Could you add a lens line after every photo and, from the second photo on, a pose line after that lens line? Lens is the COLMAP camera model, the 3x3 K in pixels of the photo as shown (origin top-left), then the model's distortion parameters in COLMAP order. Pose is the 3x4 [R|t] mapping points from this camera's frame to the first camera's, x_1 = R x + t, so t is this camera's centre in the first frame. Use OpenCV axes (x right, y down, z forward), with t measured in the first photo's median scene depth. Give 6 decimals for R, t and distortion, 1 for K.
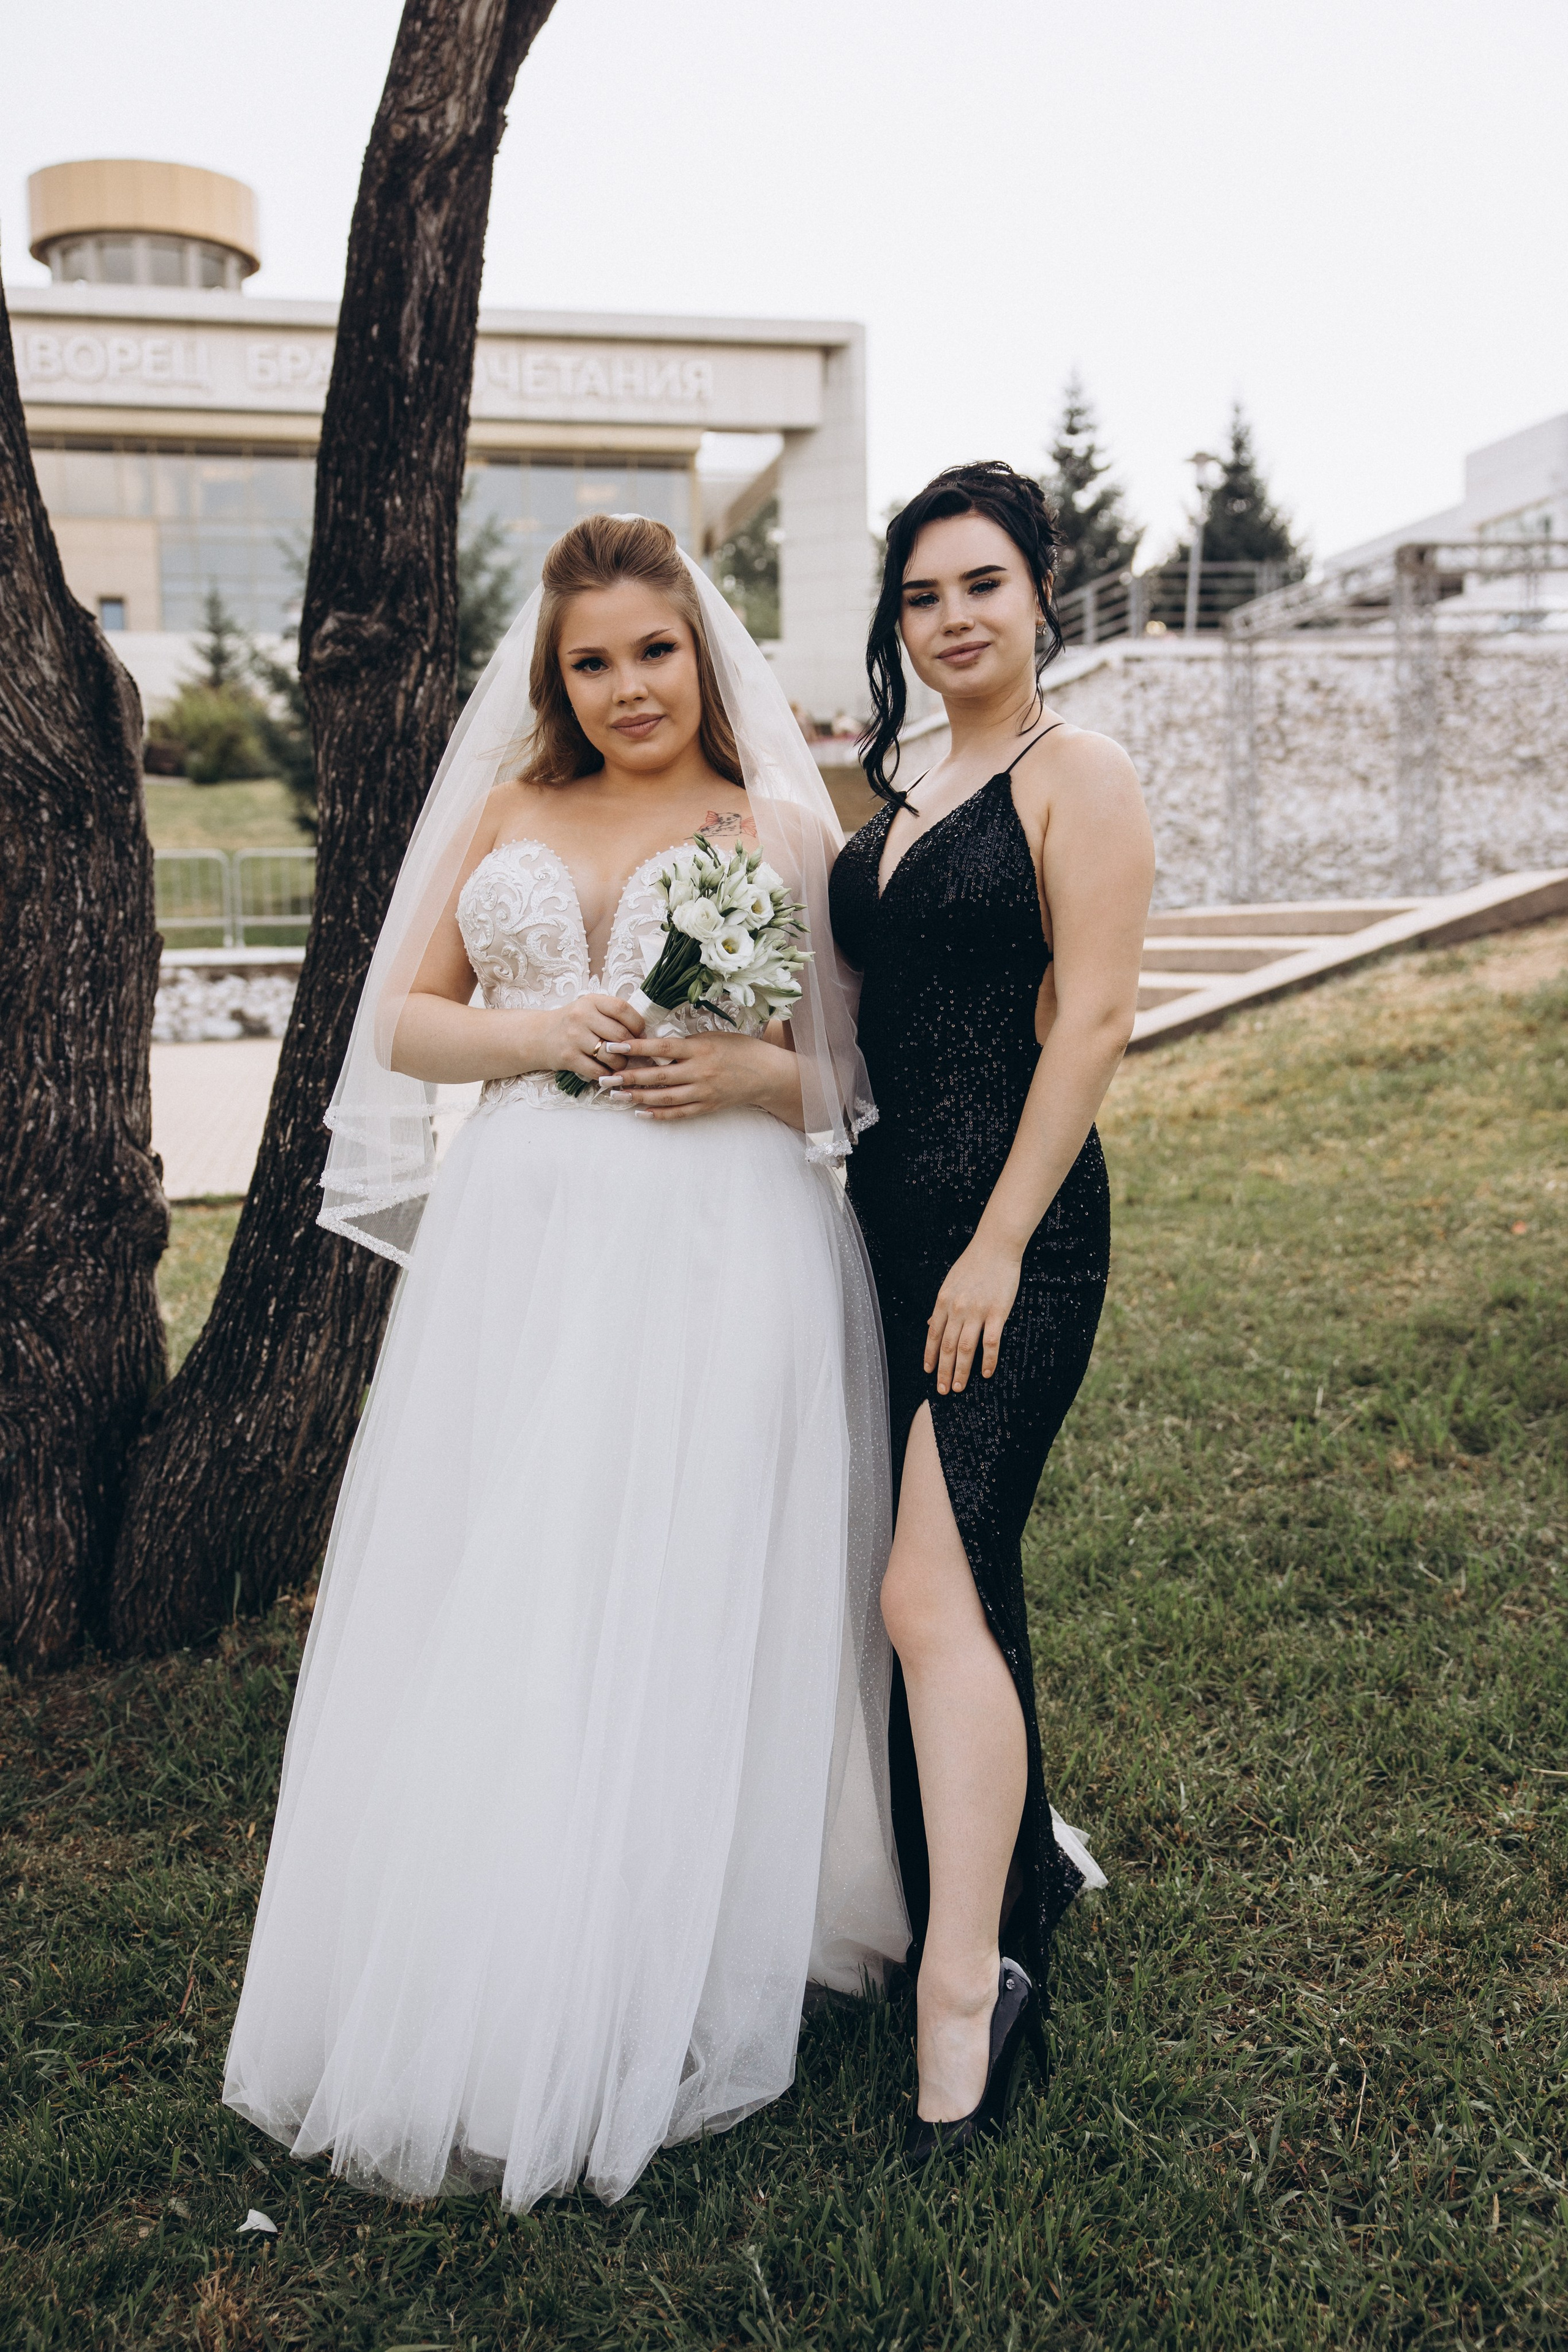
lens RADIAL K [[2412.8, 0, 781.0], [0, 2412.8, 1169.9], [0, 0, 1]] dist [0.134134, -0.149171]
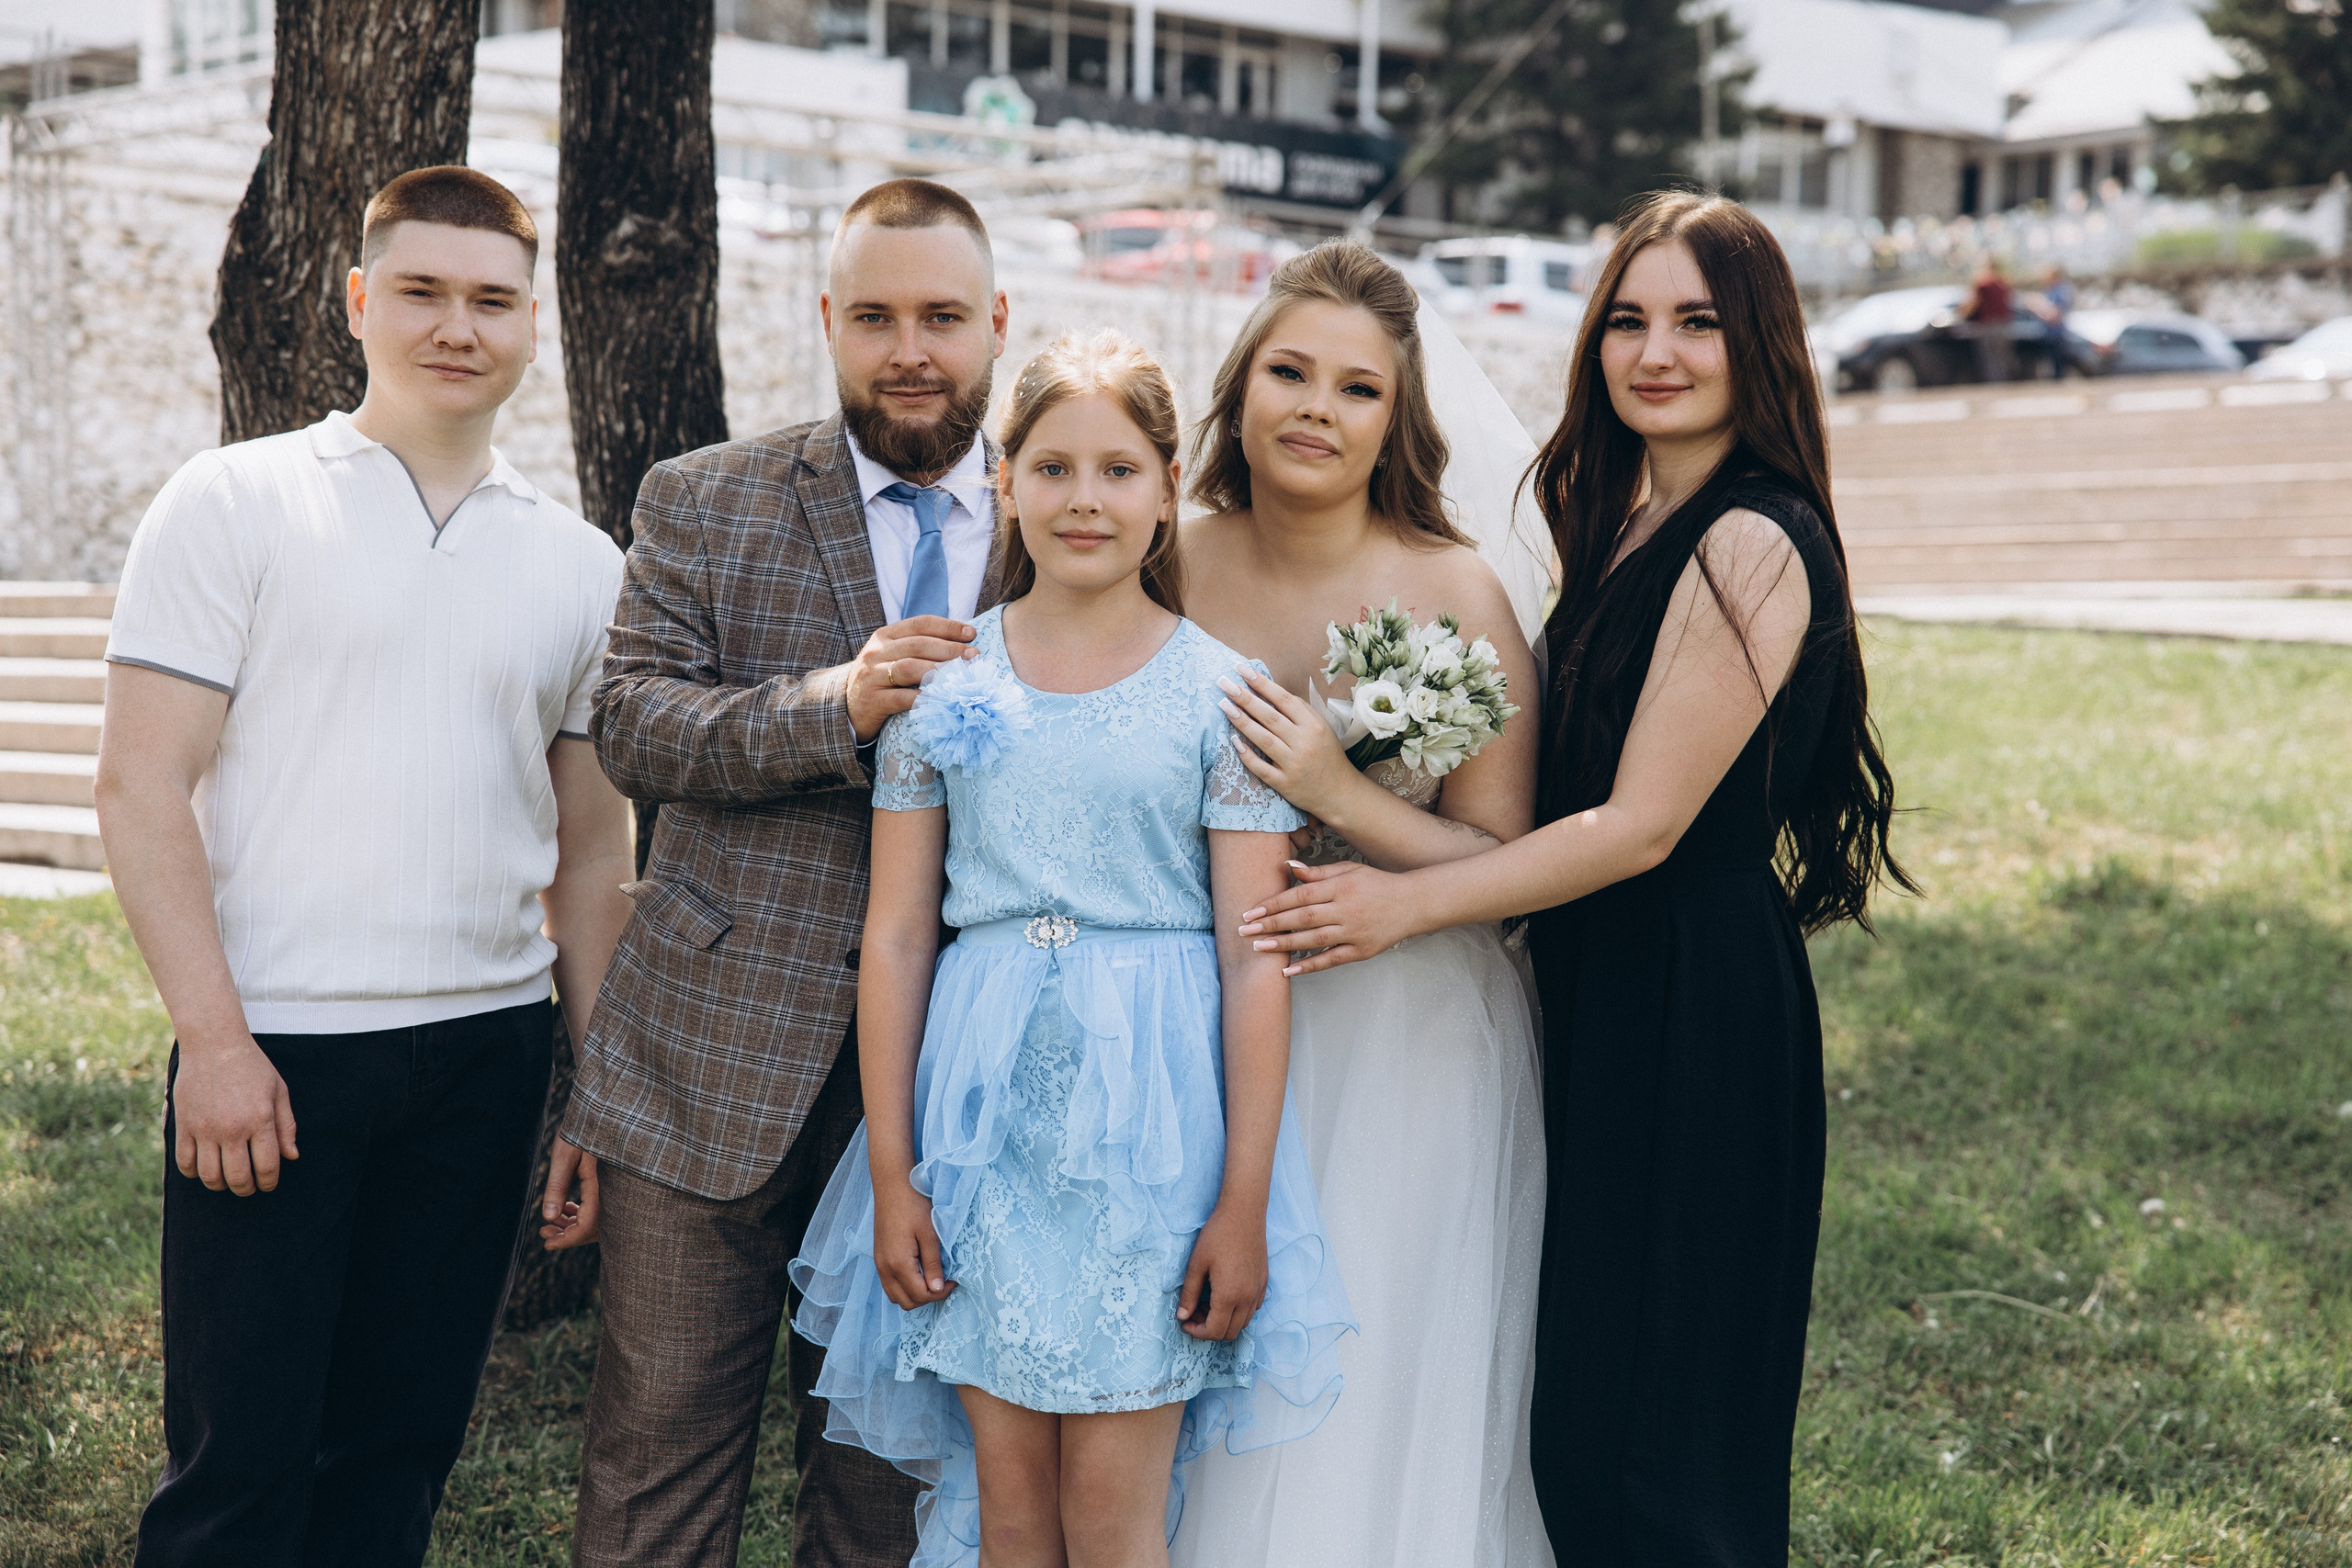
lens RADIAL K [[4072.0, 0, 1168.9], [0, 4072.0, 784.8], [0, 0, 1]] dist [0.741584, -3.073127]
pose [[0.863108, 0.026282, 0.504335, -0.788154], [0.006721, 0.997959, -0.063508, 0.090047], [-0.504975, 0.058204, 0.861169, -0.455542]]
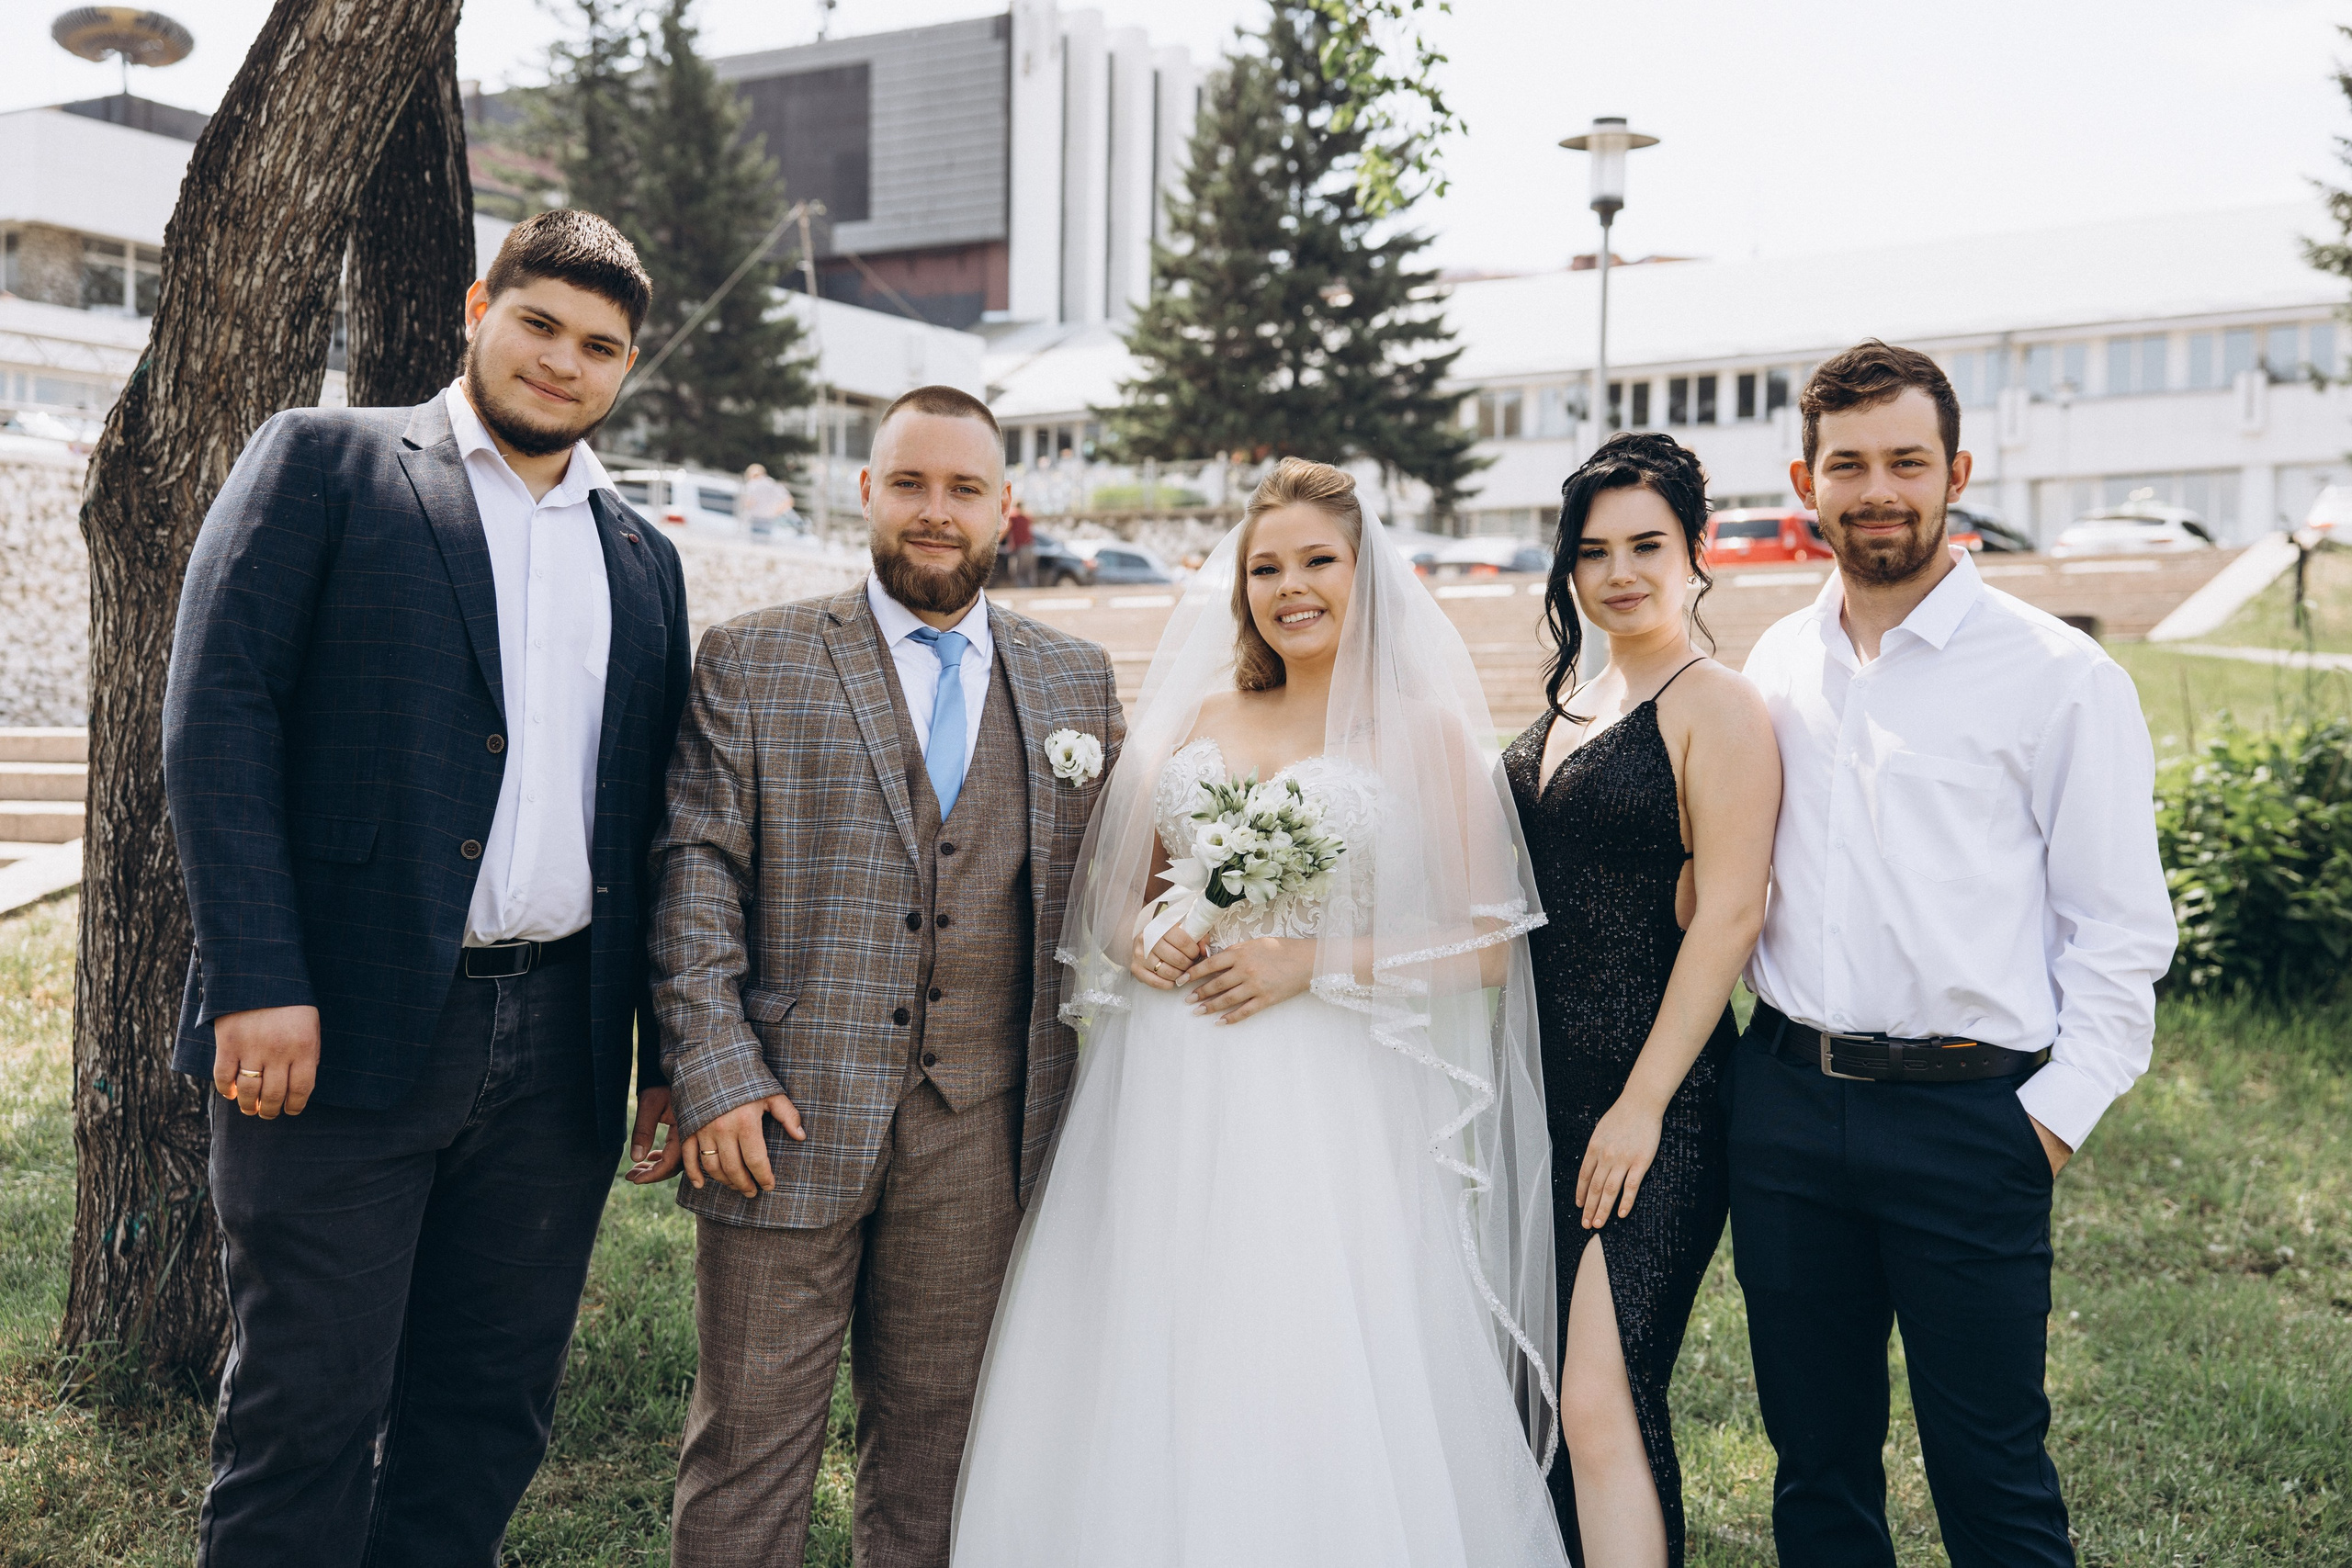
lens RADIAL K [[3009.8, 0, 1168.0], [0, 3009.8, 776.9], [0, 0, 1]] dist [0.345205, -0.768226]
pose [[0.705690, 0.038160, 0.707492, -0.913390], [0.036577, 0.995255, -0.090165, 0.071827], [-0.707576, 0.089506, 0.700946, -0.207362]]
